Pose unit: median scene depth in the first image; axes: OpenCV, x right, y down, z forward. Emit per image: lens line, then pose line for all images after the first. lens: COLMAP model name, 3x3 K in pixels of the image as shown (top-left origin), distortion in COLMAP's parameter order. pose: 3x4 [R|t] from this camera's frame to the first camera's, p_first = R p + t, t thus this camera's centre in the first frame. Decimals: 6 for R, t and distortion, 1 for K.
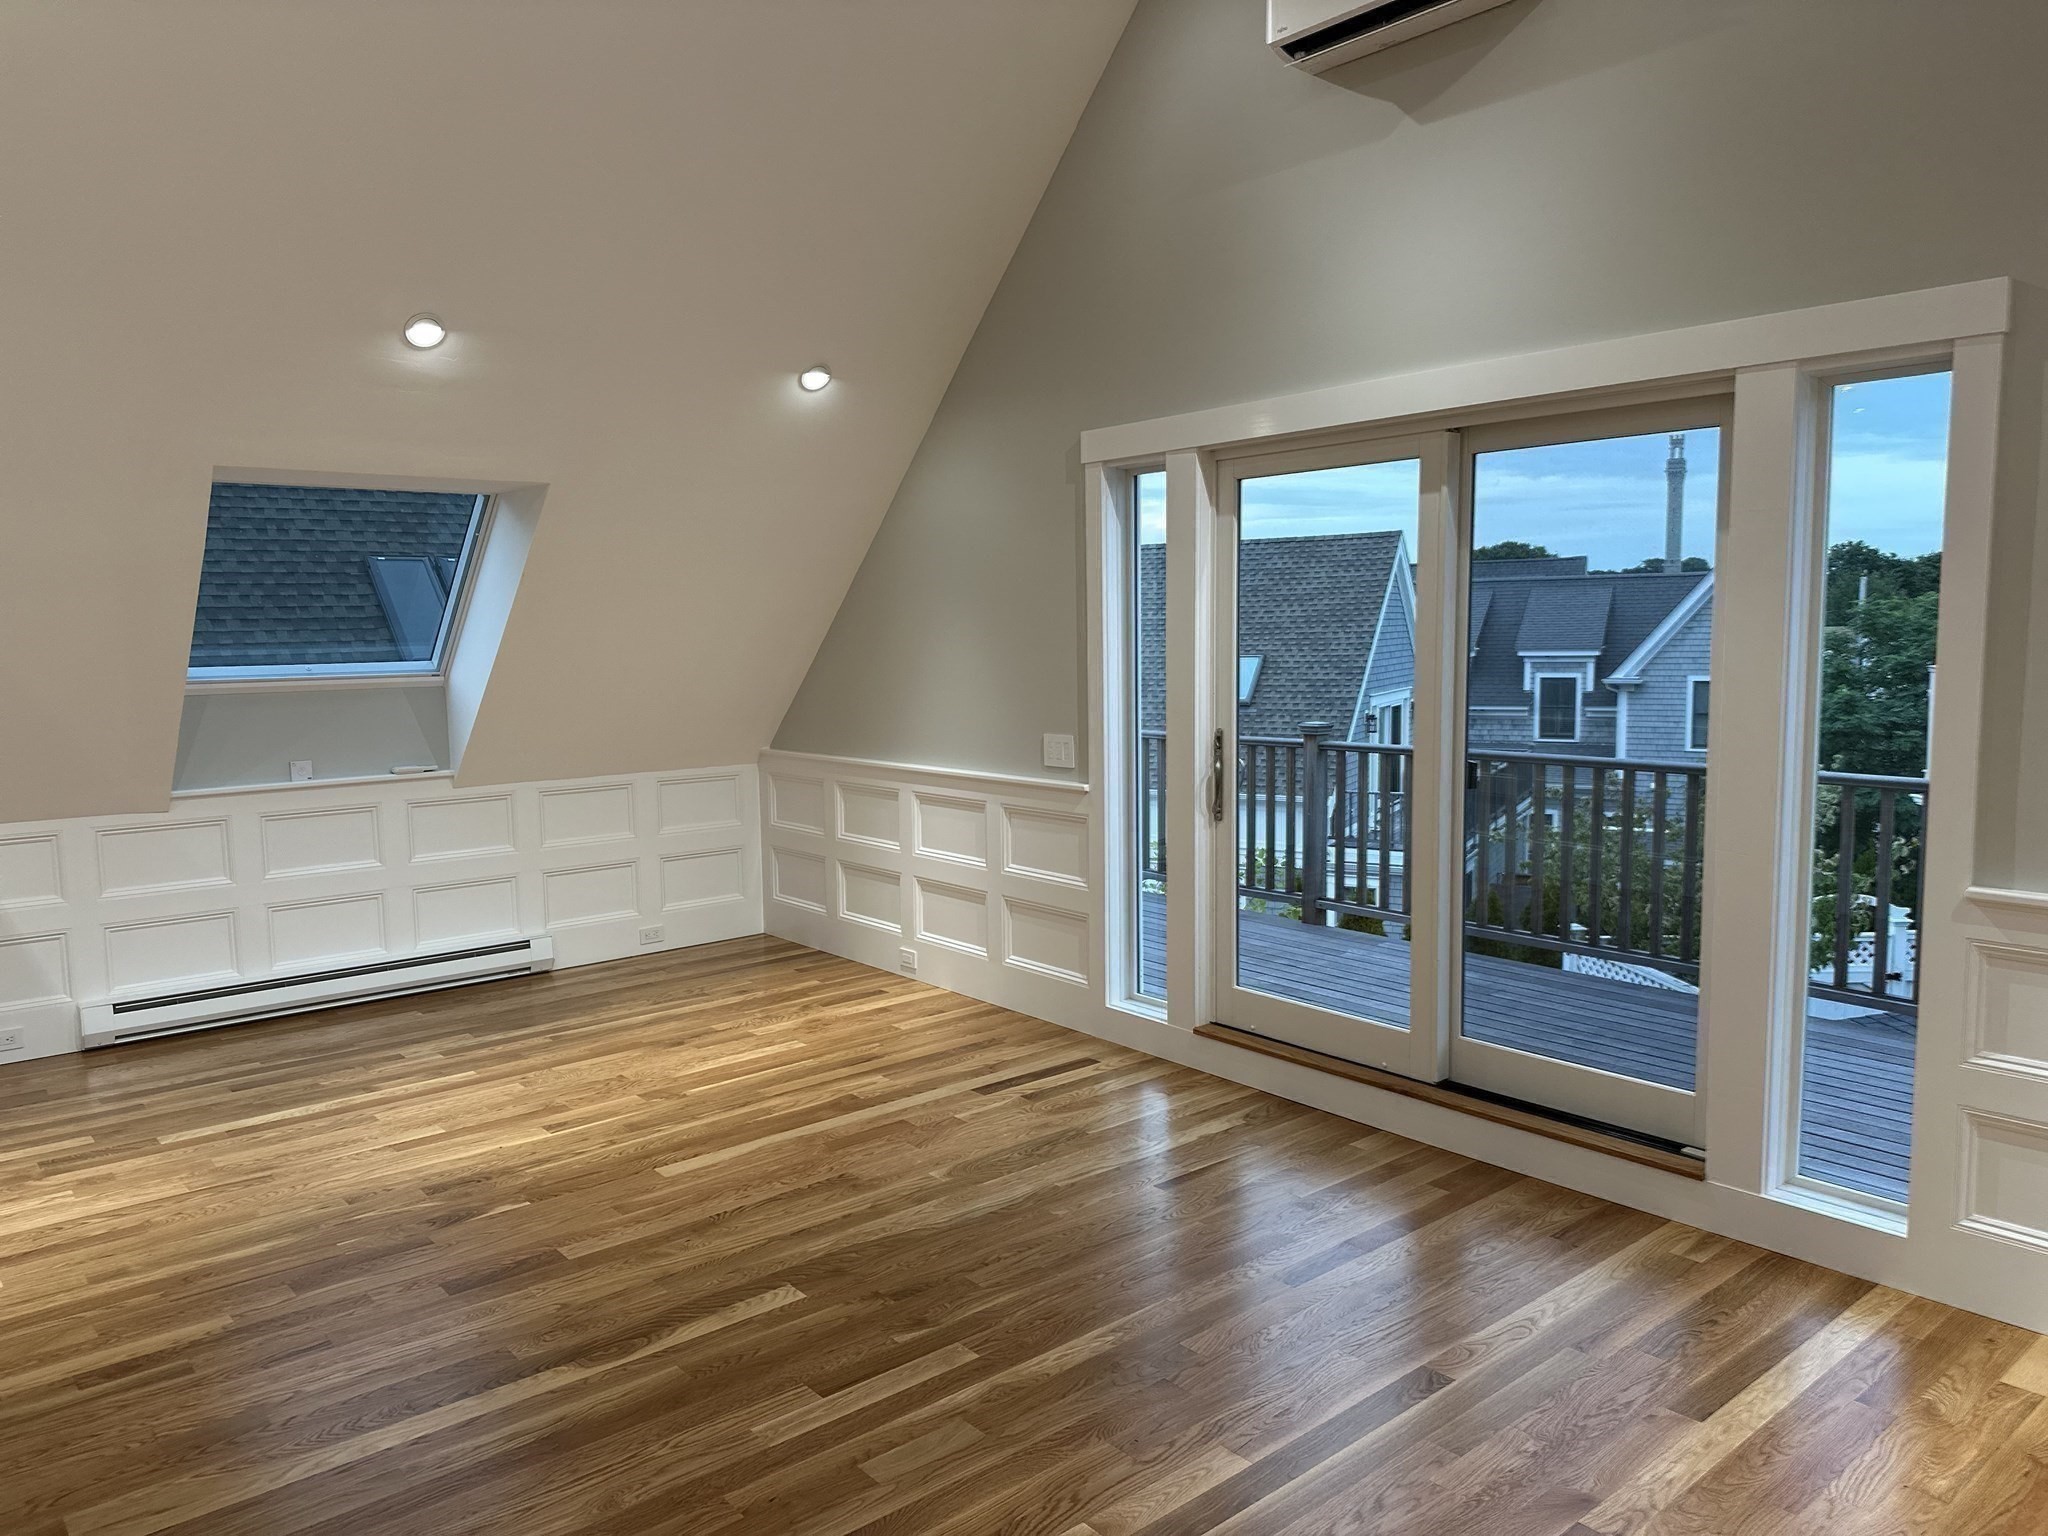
lens RADIAL K [[1430.8, 0, 1024.0], [0, 1430.8, 768.0], [0, 0, 1]] dist [0.072510, -0.088651]
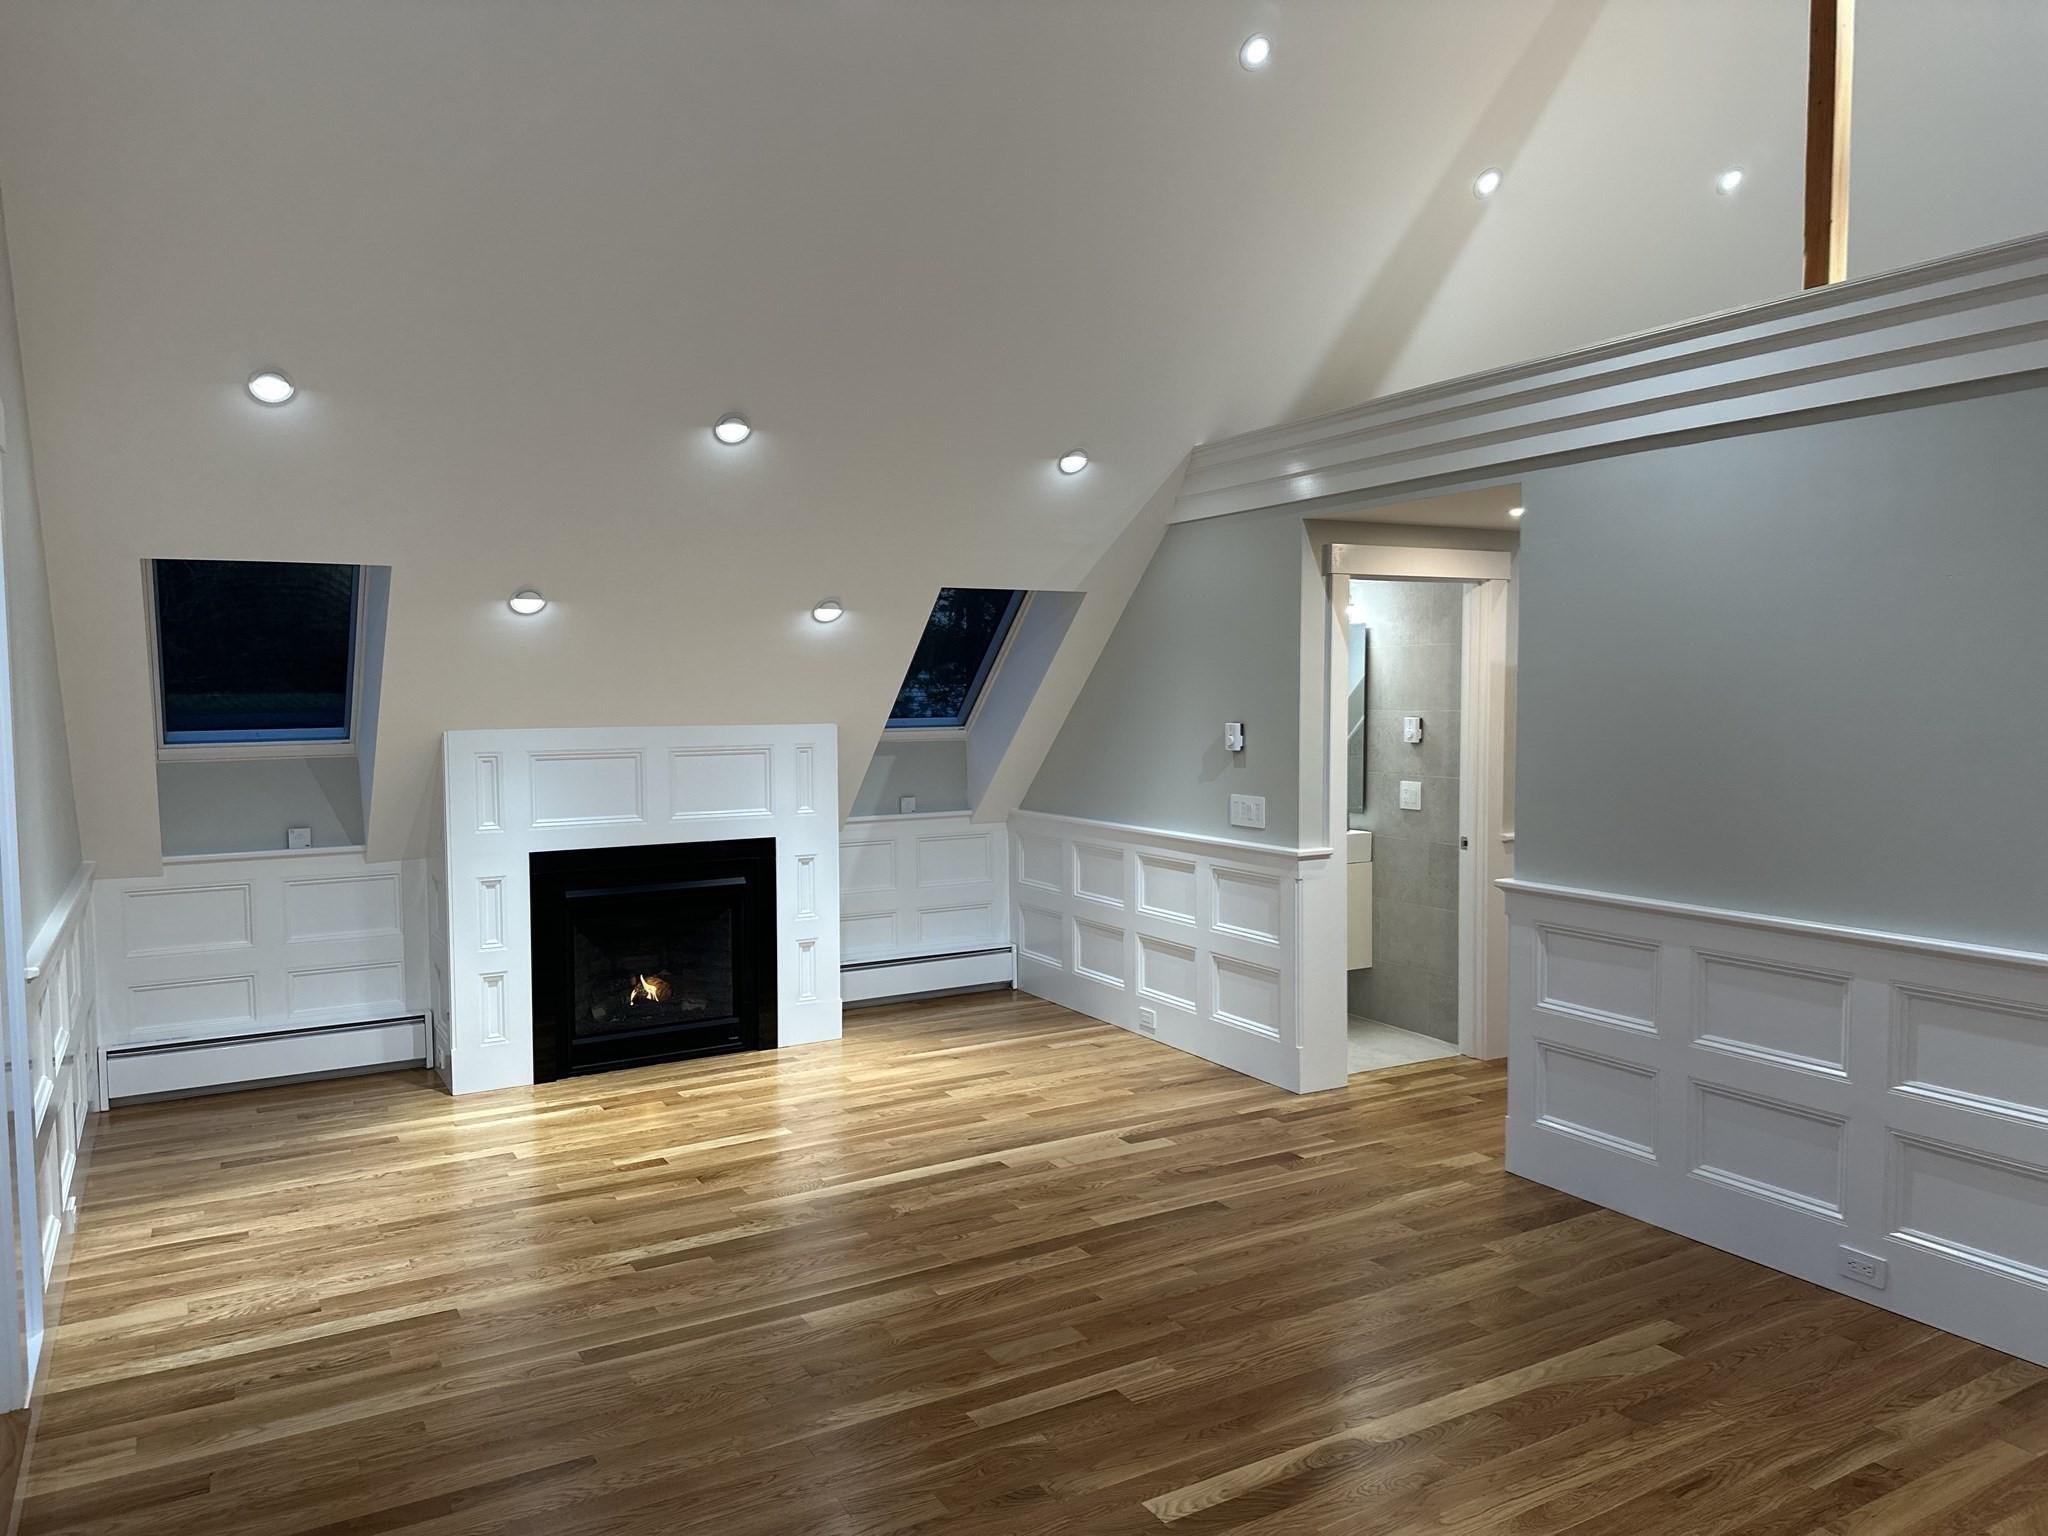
lens RADIAL K [[1430.8, 0, 1024.0], [0, 1430.8, 768.0], [0, 0, 1]] dist [0.072510, -0.088651]
pose [[-0.984574, 0.012547, 0.174516, -0.188020], [0.040390, 0.986784, 0.156927, -0.152219], [-0.170241, 0.161555, -0.972069, 1.406423]]
